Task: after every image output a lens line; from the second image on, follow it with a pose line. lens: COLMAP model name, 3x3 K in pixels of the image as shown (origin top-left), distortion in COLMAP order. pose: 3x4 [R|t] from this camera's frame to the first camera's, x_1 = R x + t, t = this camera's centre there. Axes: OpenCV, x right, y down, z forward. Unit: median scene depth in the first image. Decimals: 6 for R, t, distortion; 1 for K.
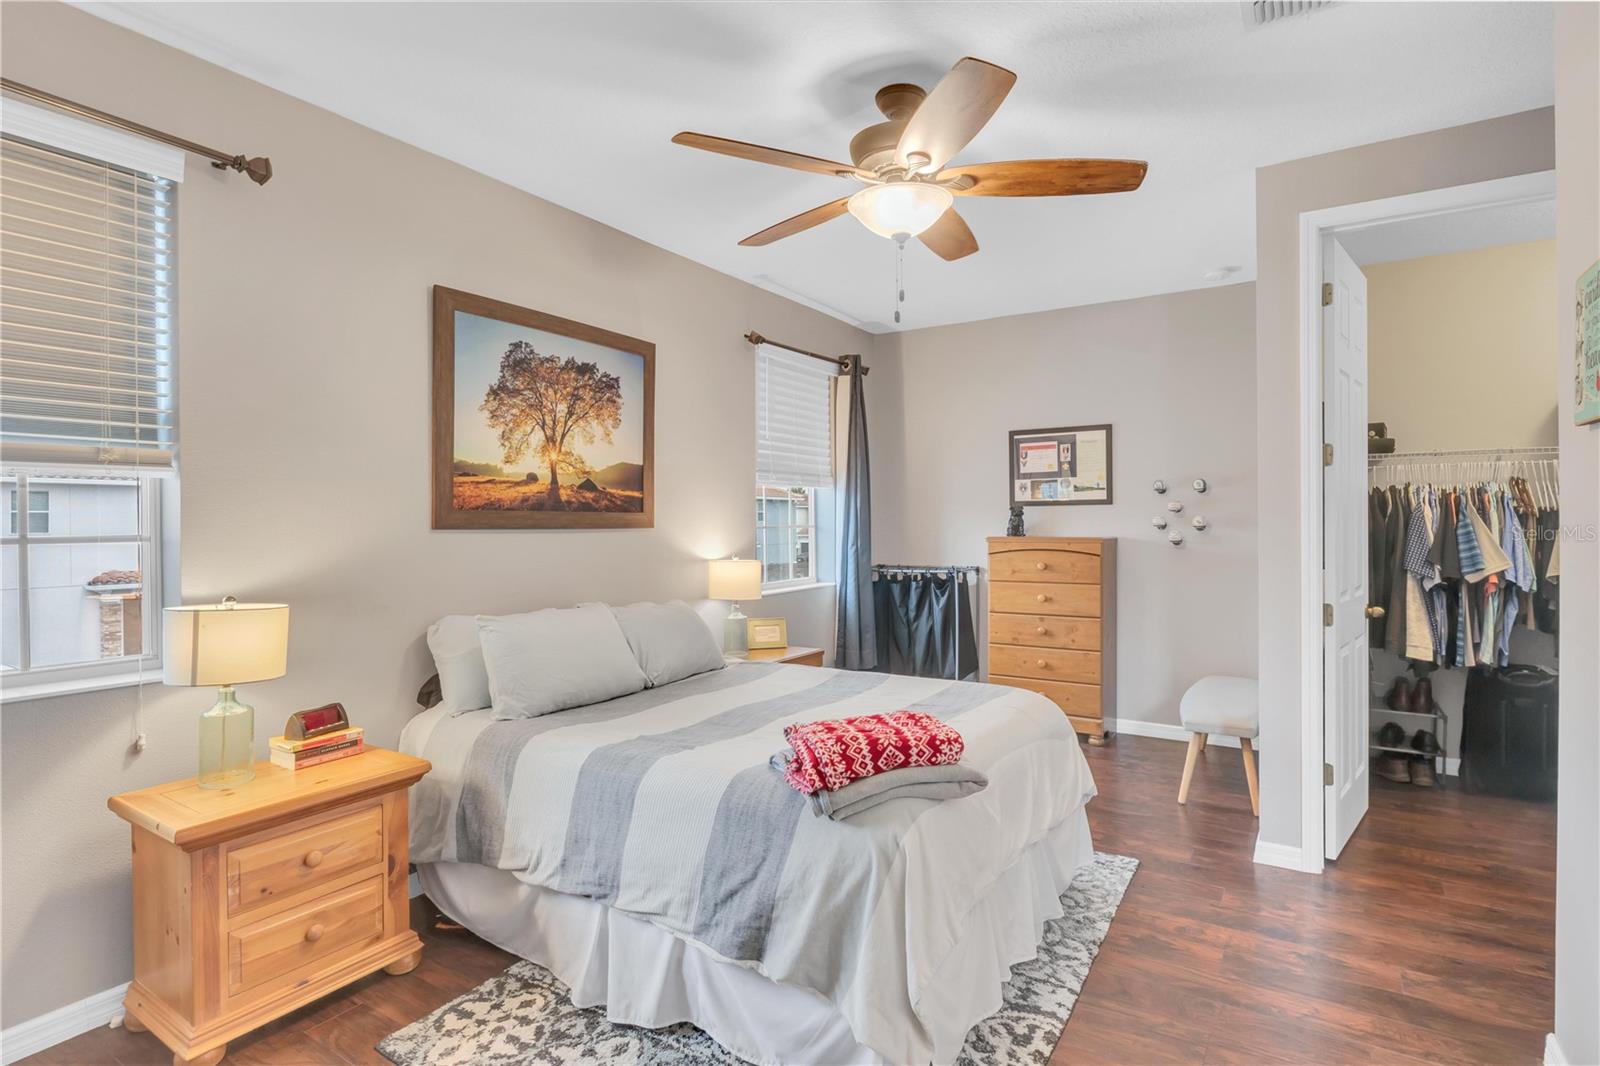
lens RADIAL K [[801.9, 0, 802.7], [0, 801.9, 522.7], [0, 0, 1]] dist [-0.011580, 0.001495]
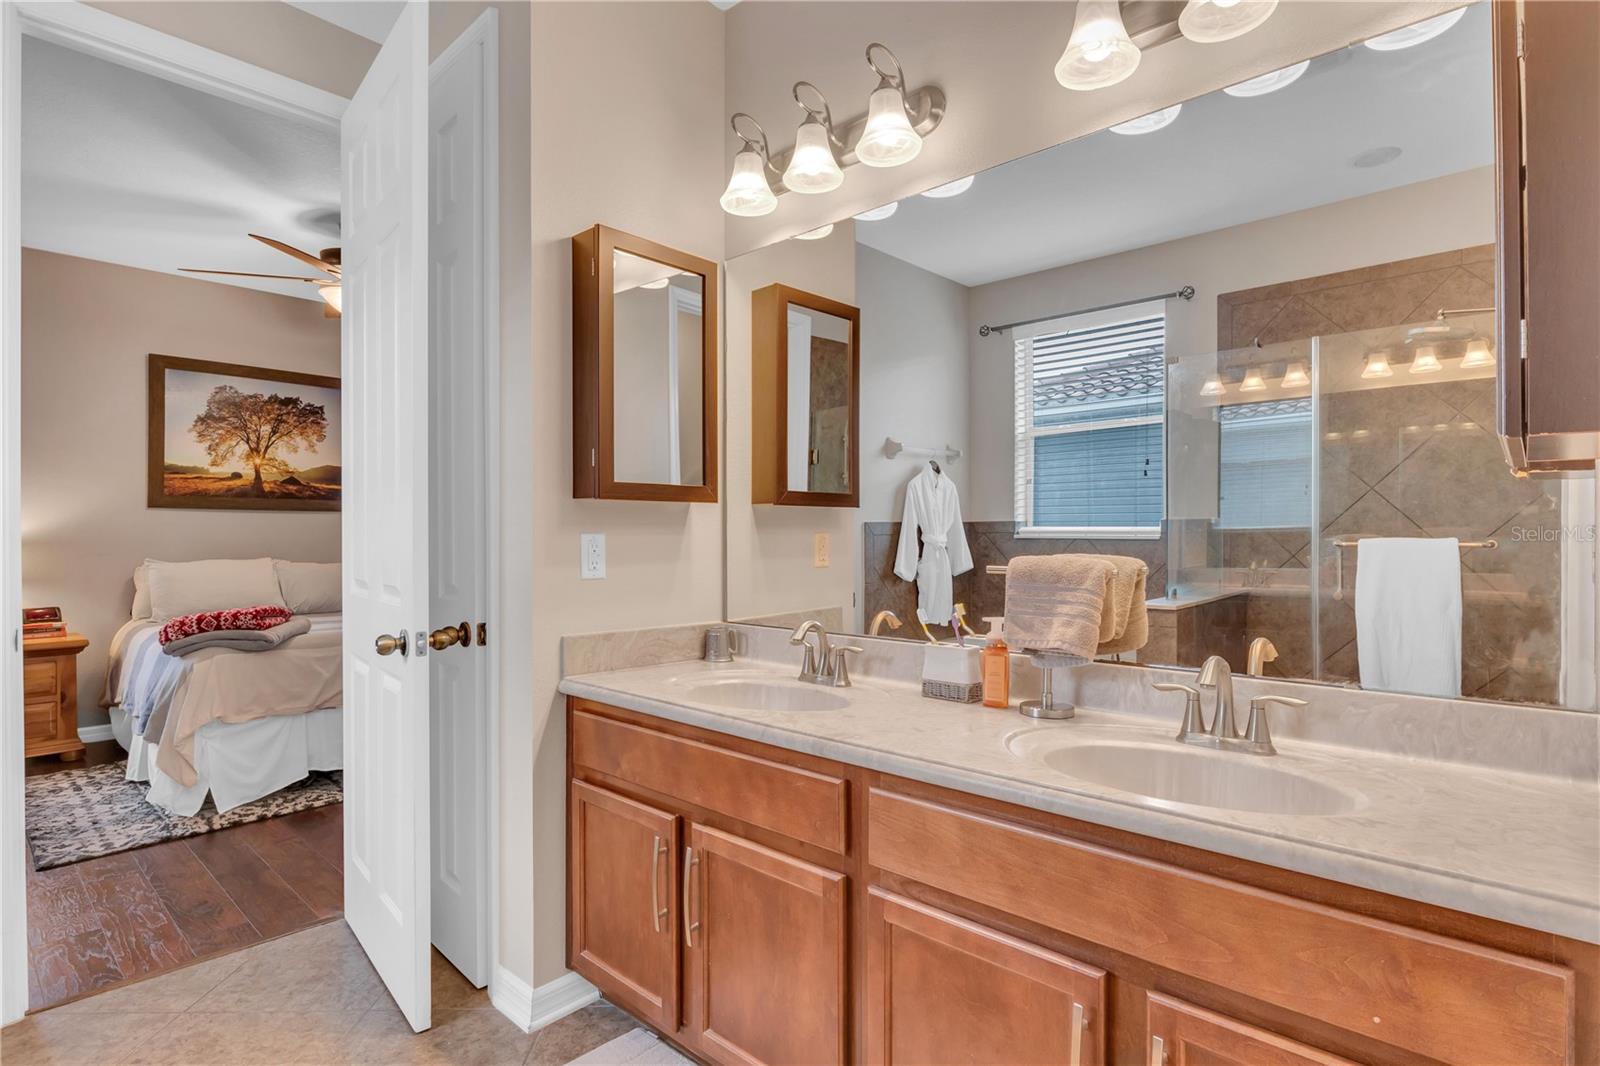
lens RADIAL K [[801.9, 0, 800.2], [0, 801.9, 538.6], [0, 0, 1]] dist [-0.011580, 0.001495]
pose [[0.983949, 0.003102, -0.178423, 0.975673], [-0.002359, 0.999988, 0.004373, 0.053862], [0.178434, -0.003882, 0.983944, -0.290053]]
